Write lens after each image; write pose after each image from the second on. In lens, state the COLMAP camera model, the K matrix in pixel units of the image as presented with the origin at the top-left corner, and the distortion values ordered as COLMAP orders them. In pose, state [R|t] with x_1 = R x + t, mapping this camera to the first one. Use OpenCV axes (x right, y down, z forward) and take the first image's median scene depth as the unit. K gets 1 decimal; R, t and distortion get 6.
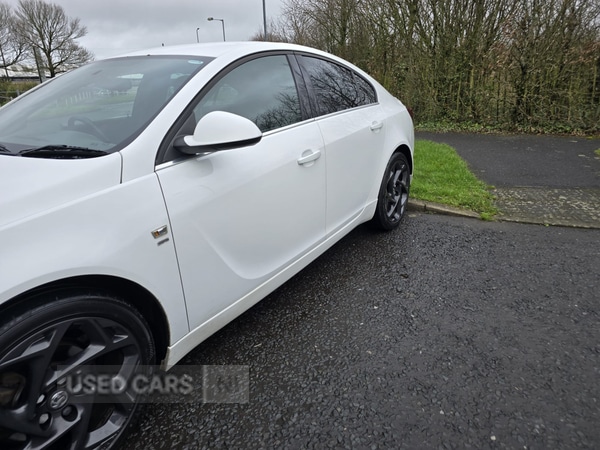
lens RADIAL K [[402.3, 0, 300.0], [0, 402.3, 225.0], [0, 0, 1]] dist [0.056206, -0.043210]
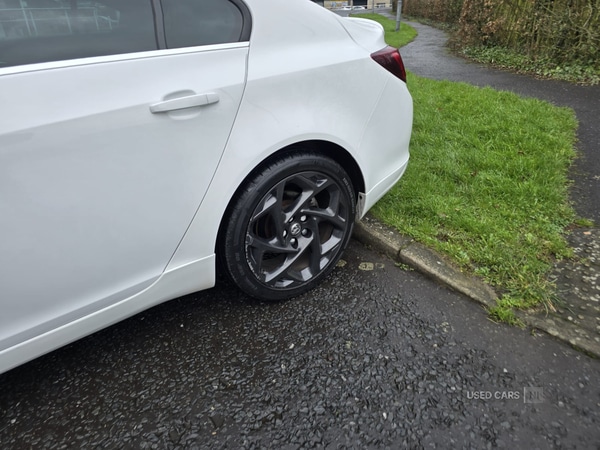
lens RADIAL K [[402.3, 0, 300.0], [0, 402.3, 225.0], [0, 0, 1]] dist [0.056206, -0.043210]
pose [[0.932485, 0.171468, -0.317917, 0.345357], [-0.117767, 0.976373, 0.181184, -0.157661], [0.341472, -0.131511, 0.930646, 0.470876]]
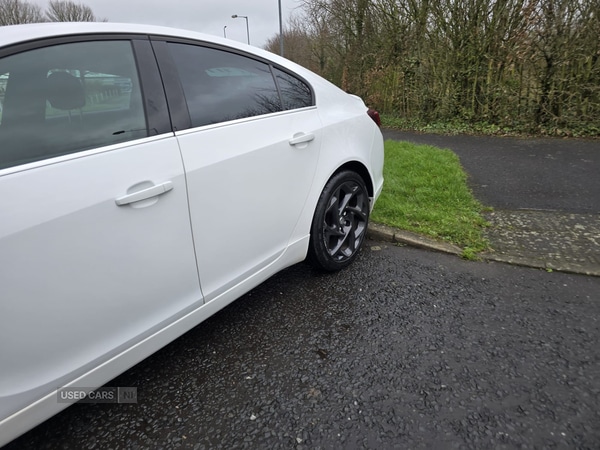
lens RADIAL K [[402.3, 0, 300.0], [0, 402.3, 225.0], [0, 0, 1]] dist [0.056206, -0.043210]
pose [[0.997034, 0.015535, -0.075381, 0.184024], [-0.015050, 0.999862, 0.006998, -0.069791], [0.075480, -0.005842, 0.997130, 0.203000]]
